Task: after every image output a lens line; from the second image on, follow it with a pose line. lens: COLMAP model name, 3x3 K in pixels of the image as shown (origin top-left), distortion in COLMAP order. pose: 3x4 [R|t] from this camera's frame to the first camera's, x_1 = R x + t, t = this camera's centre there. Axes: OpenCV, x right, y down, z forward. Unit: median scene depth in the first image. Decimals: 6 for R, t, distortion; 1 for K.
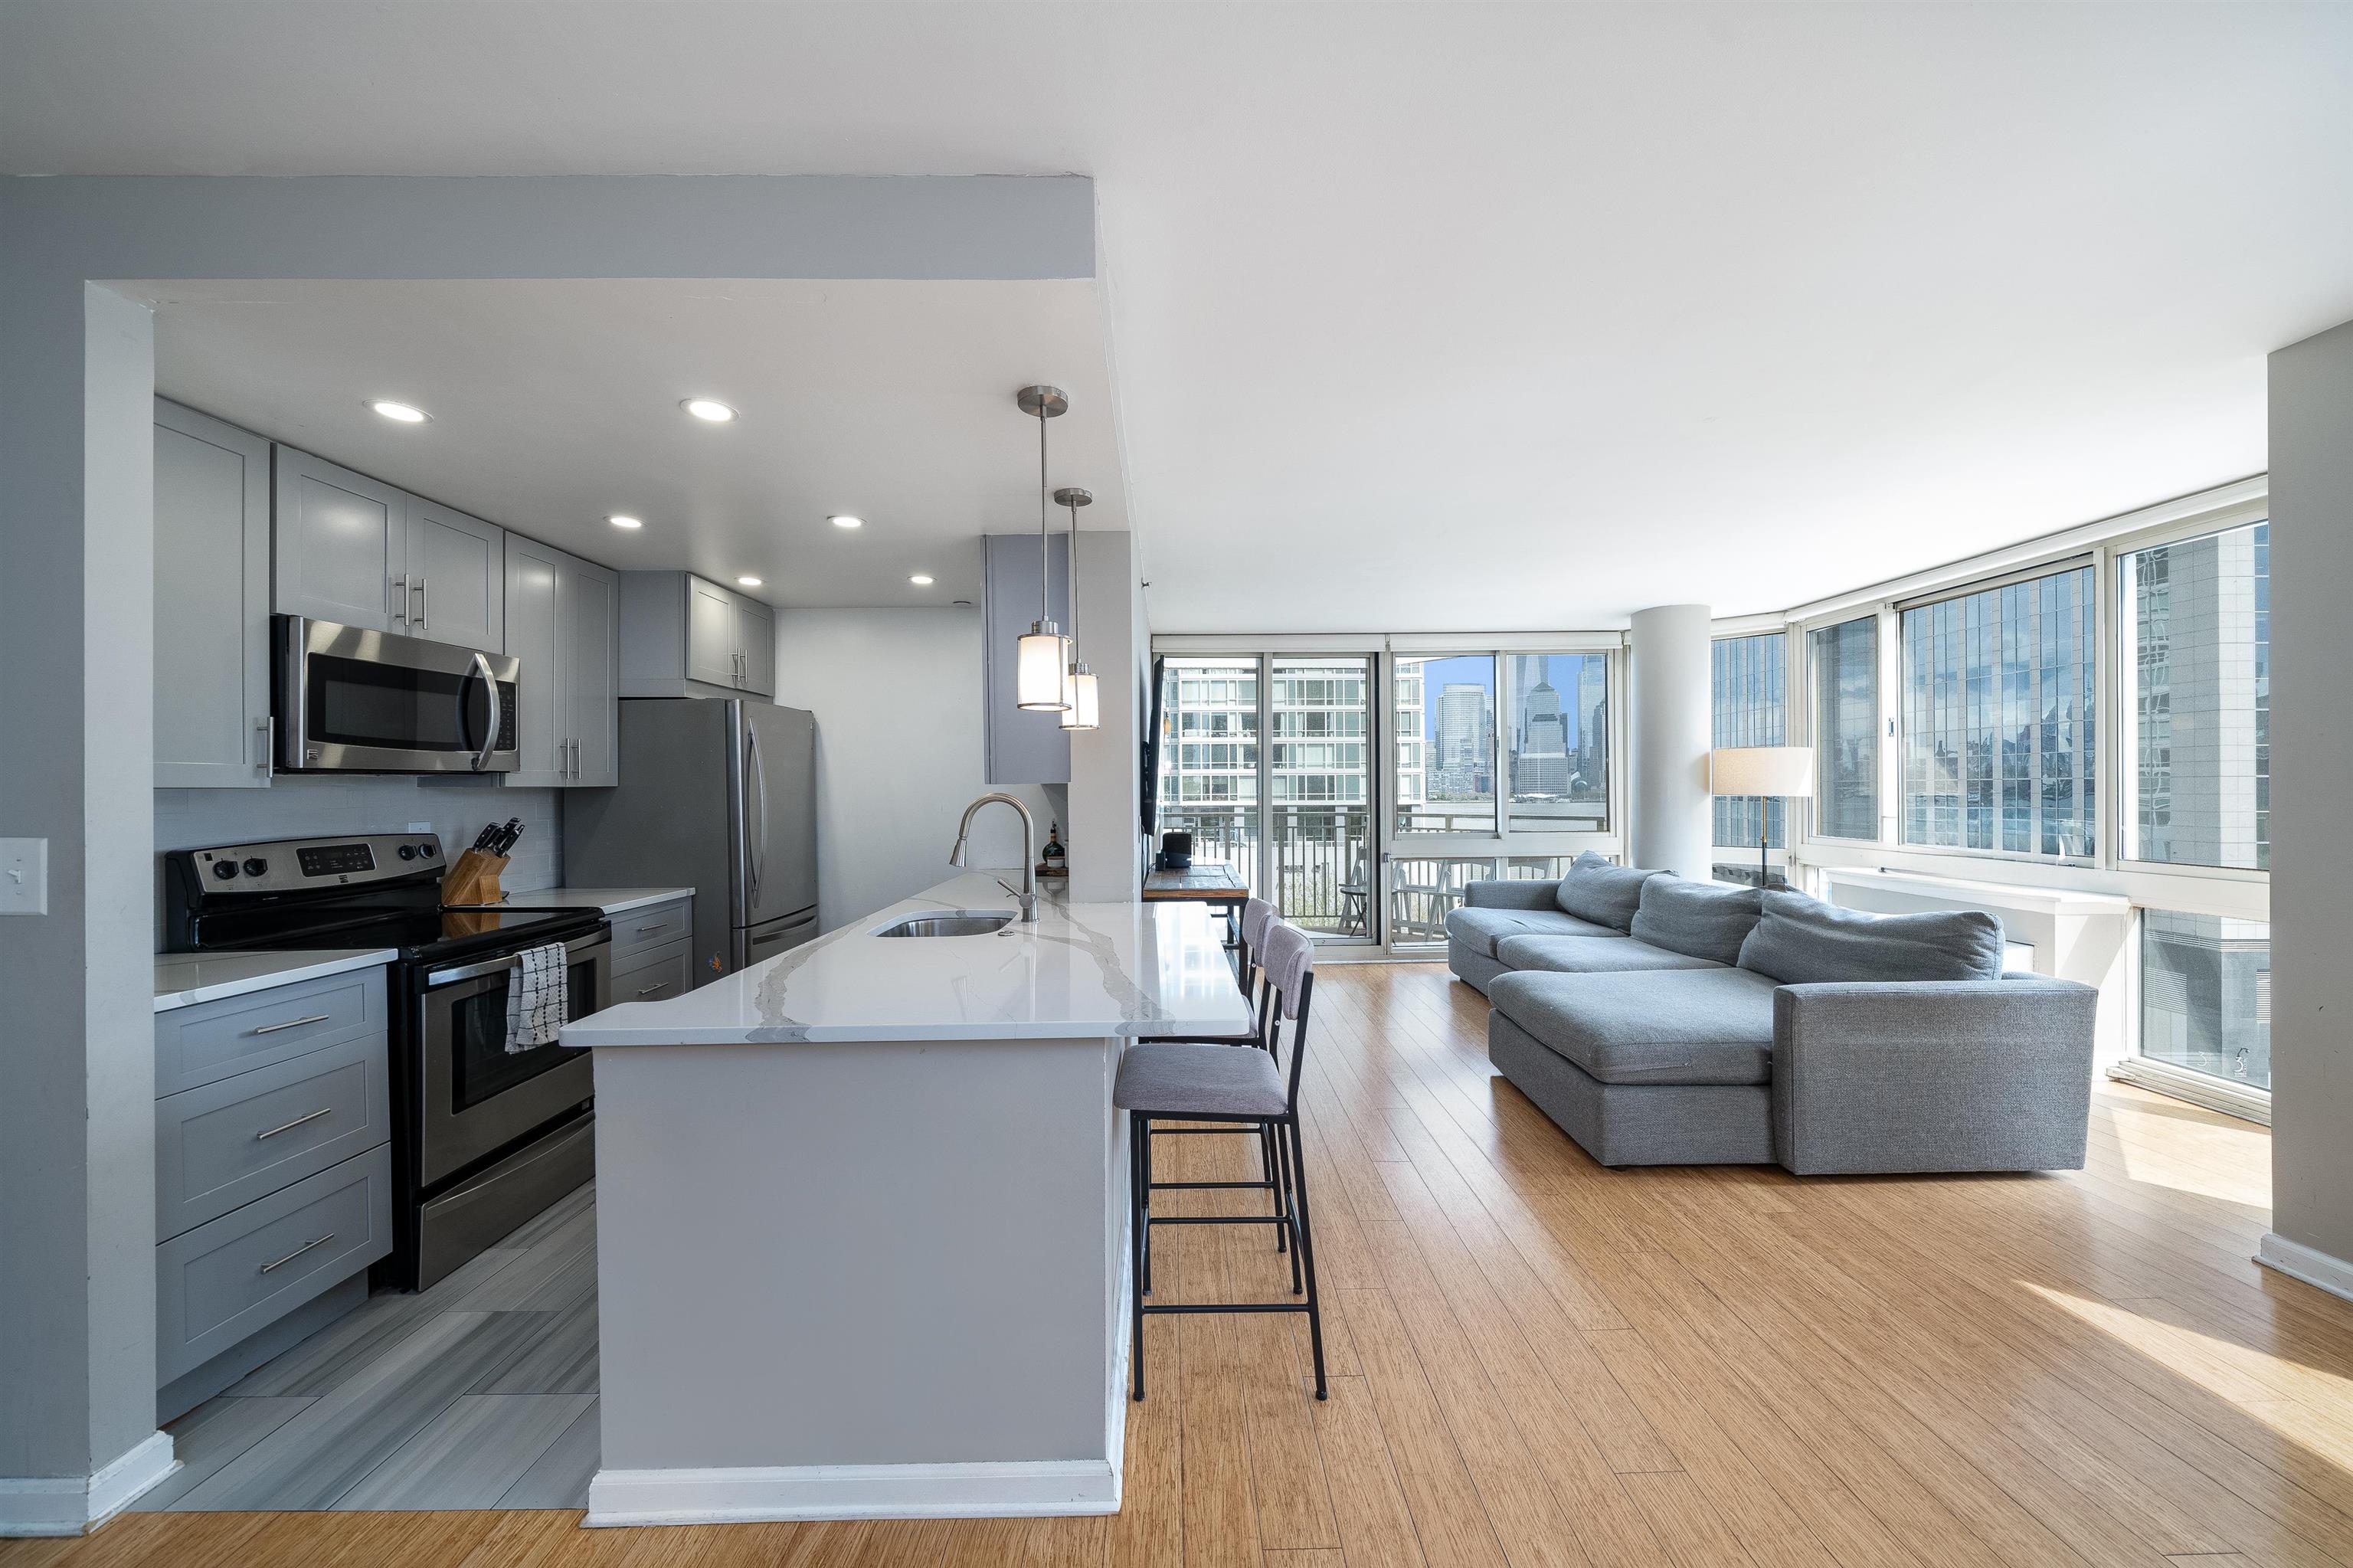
lens RADIAL K [[837.1, 0, 1180.3], [0, 837.1, 789.7], [0, 0, 1]] dist [-0.003212, -0.000092]
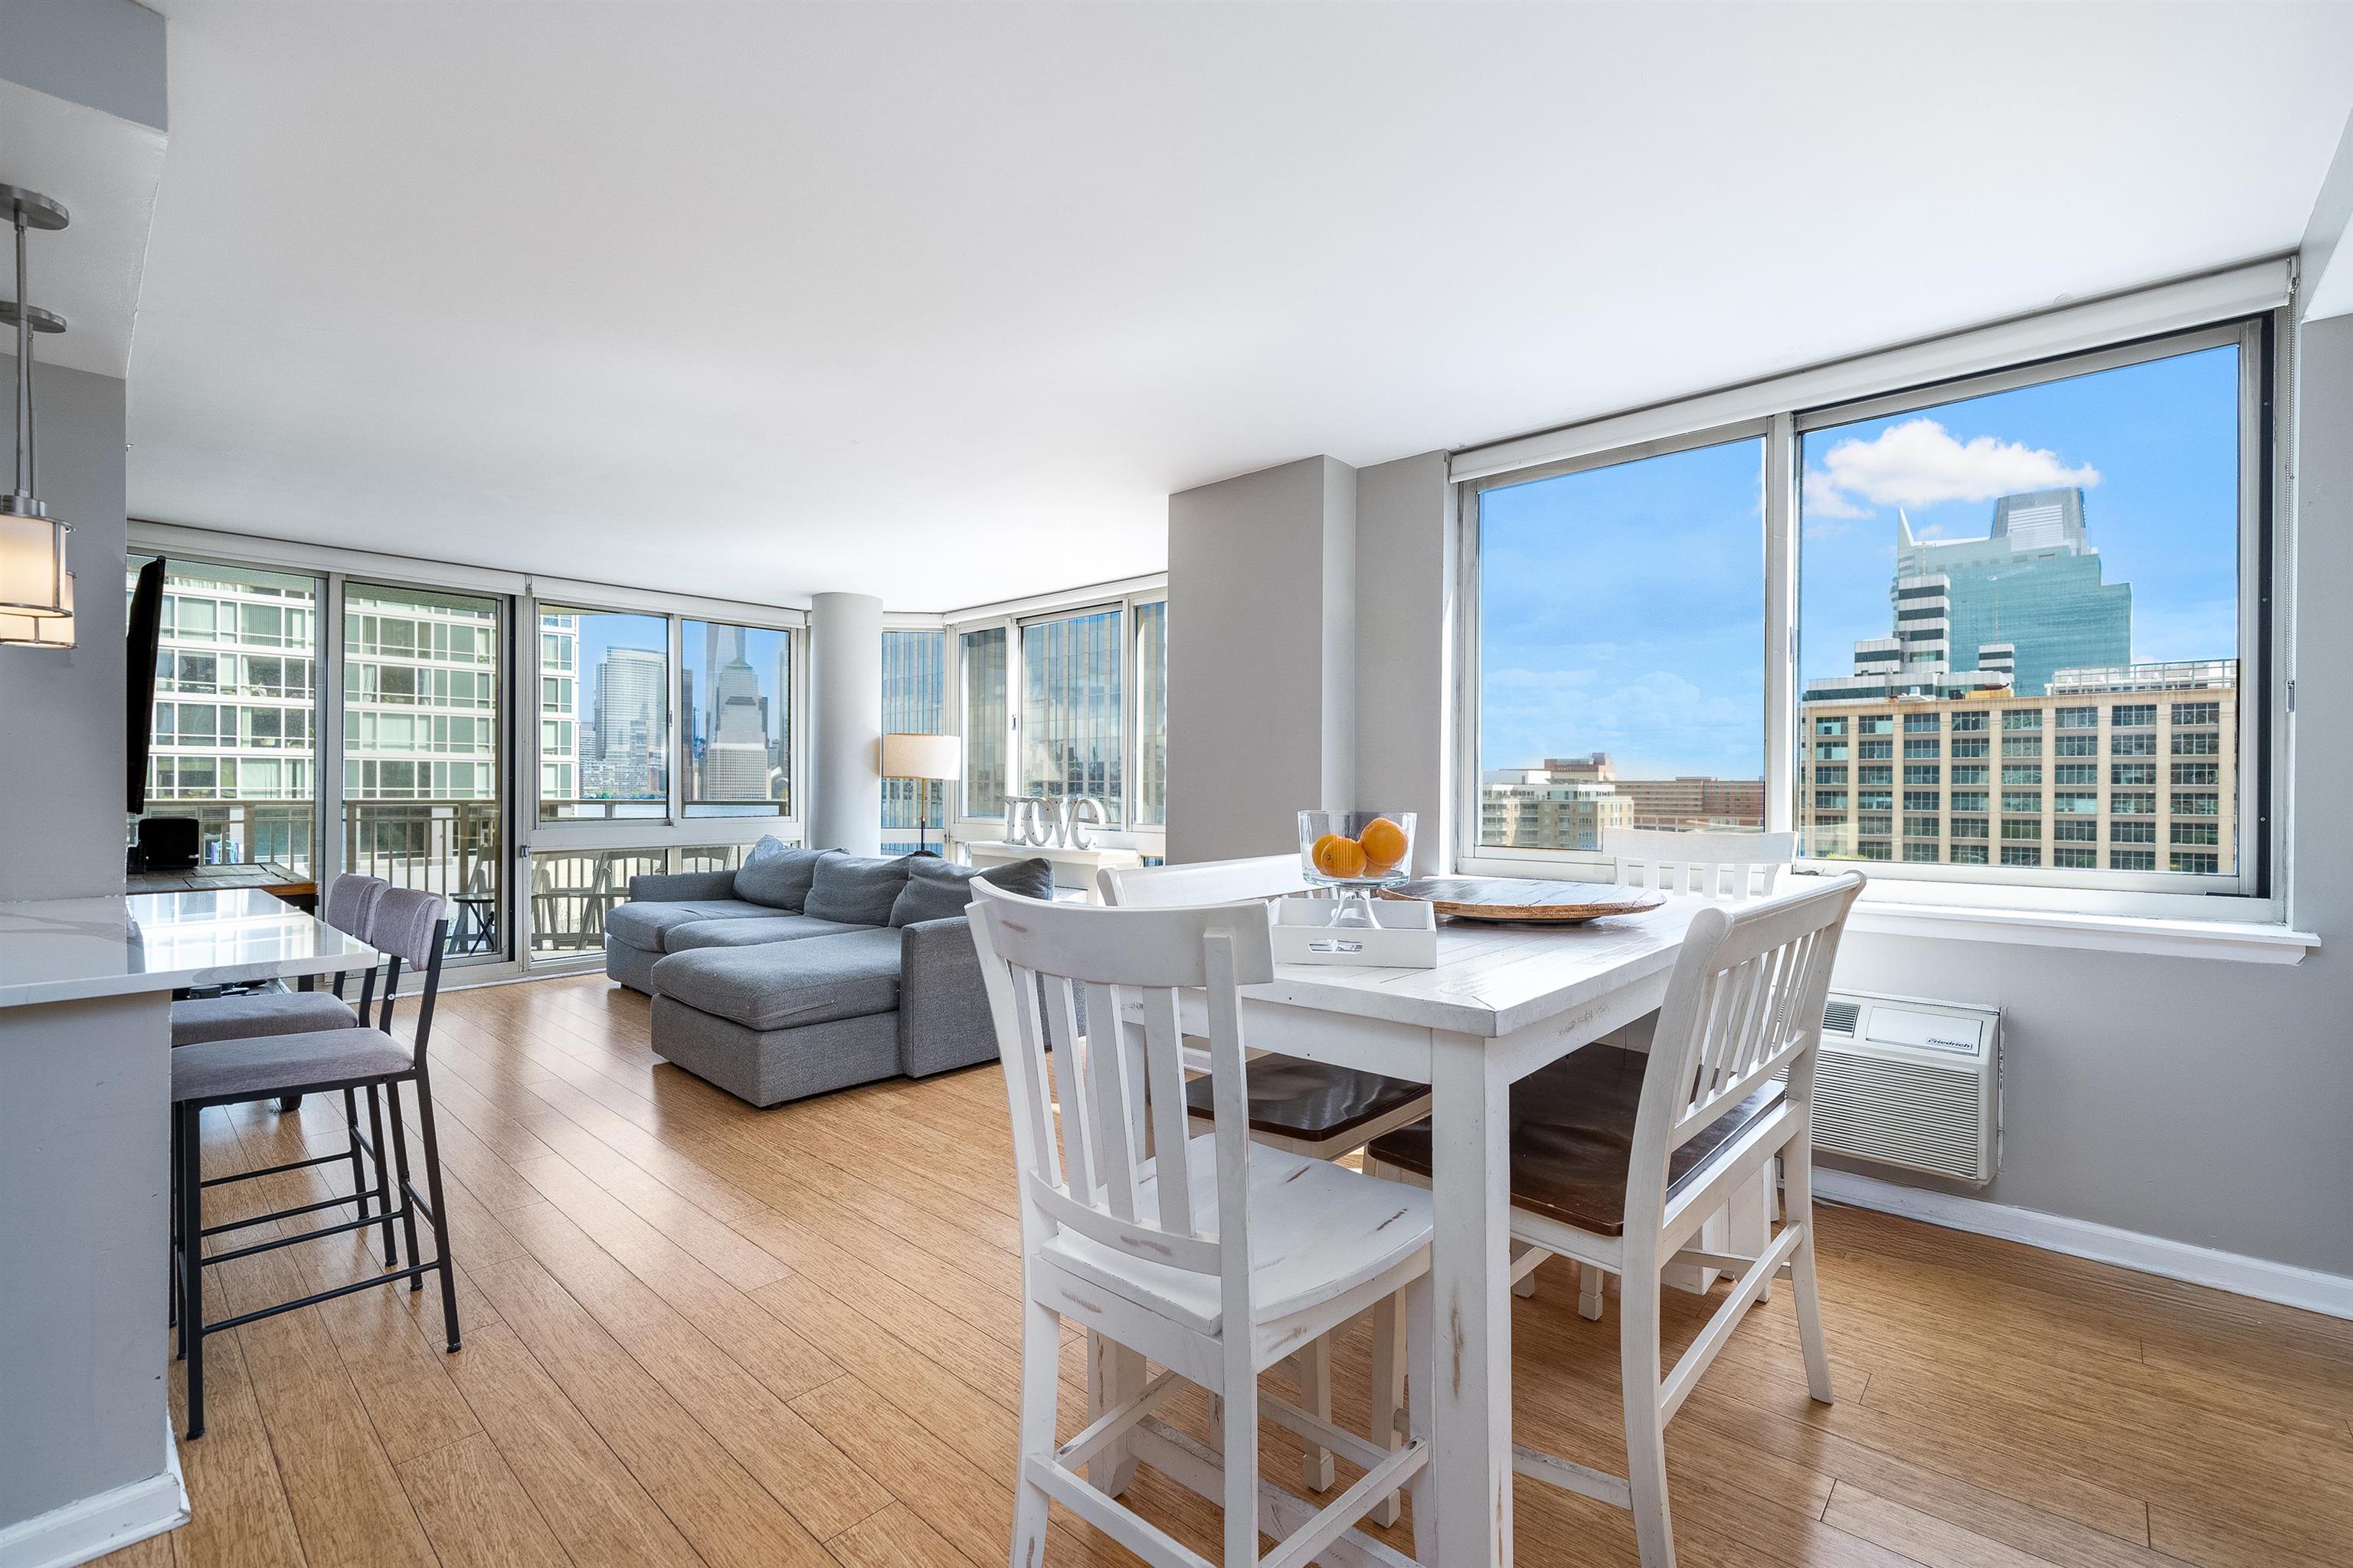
lens RADIAL K [[1012.5, 0, 1179.6], [0, 1012.5, 789.8], [0, 0, 1]] dist [0.000412, 0.000015]
pose [[0.681871, 0.008801, 0.731419, -0.060812], [-0.010097, 0.999946, -0.002619, 0.029567], [-0.731403, -0.005599, 0.681923, -0.208851]]
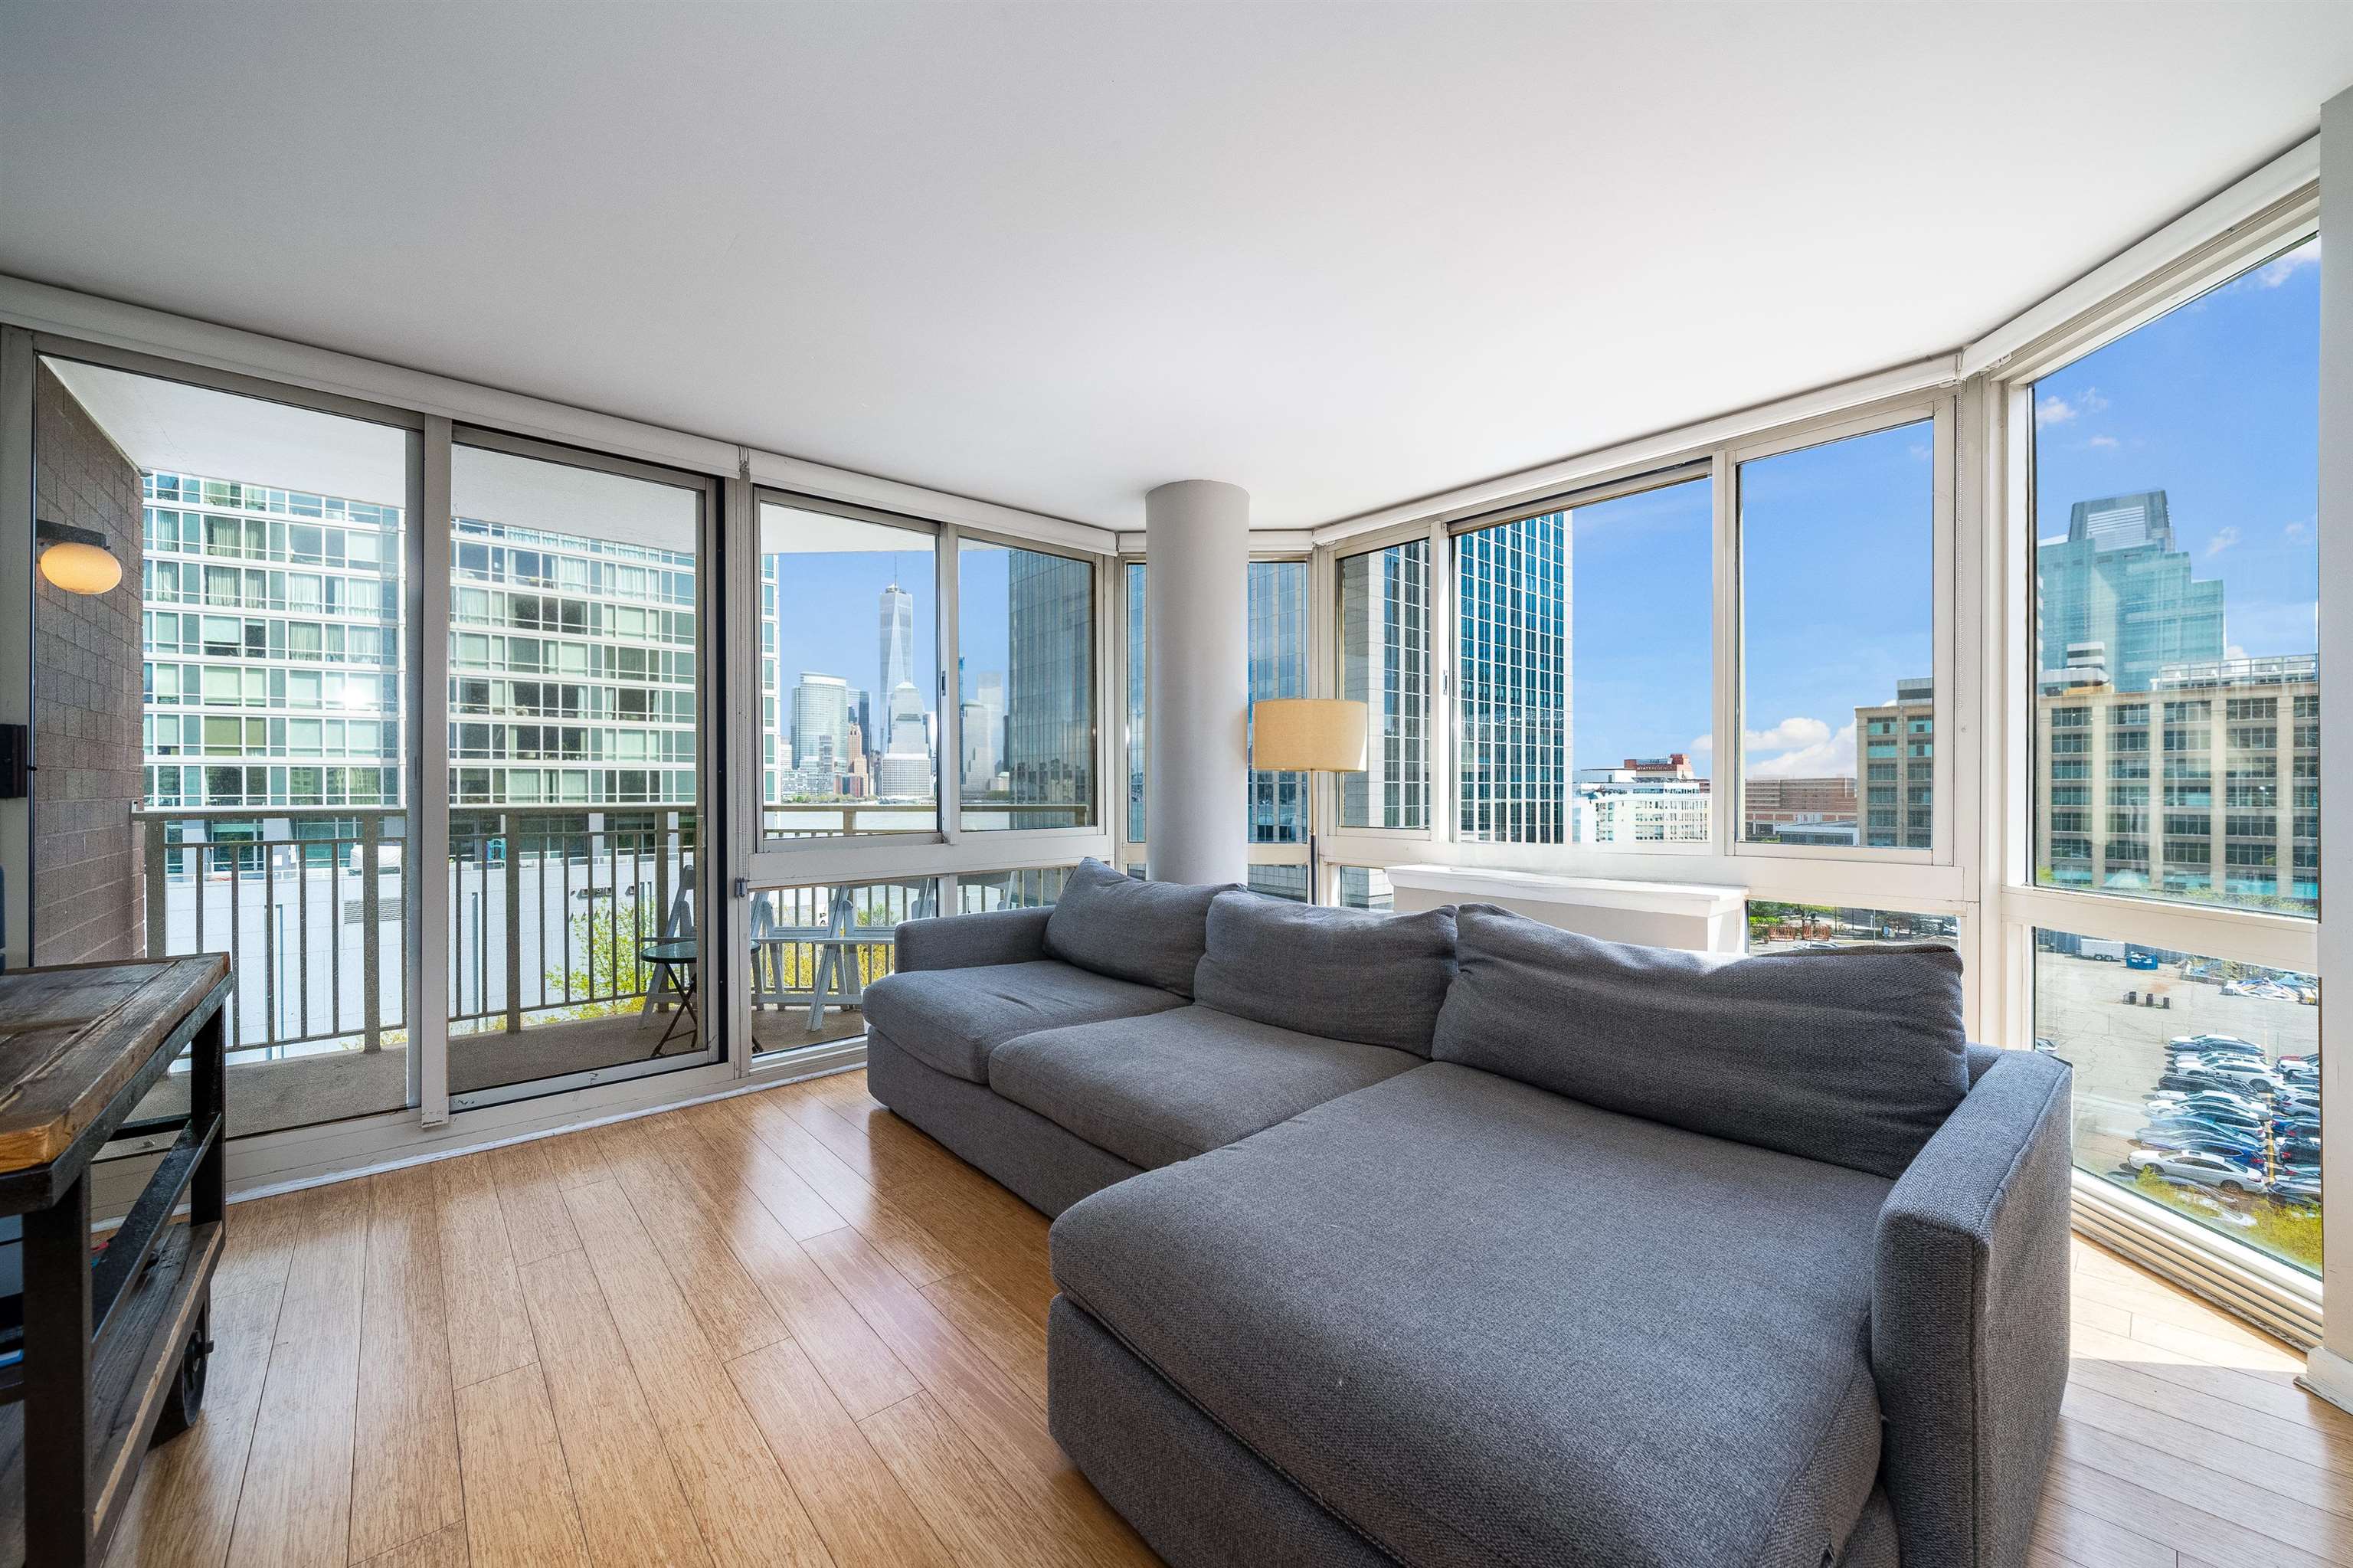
lens RADIAL K [[890.5, 0, 1183.8], [0, 890.5, 791.2], [0, 0, 1]] dist [-0.003830, -0.000121]
pose [[0.756543, 0.003328, 0.653936, 0.157429], [-0.002914, 0.999994, -0.001718, 0.036723], [-0.653938, -0.000606, 0.756548, 0.675109]]
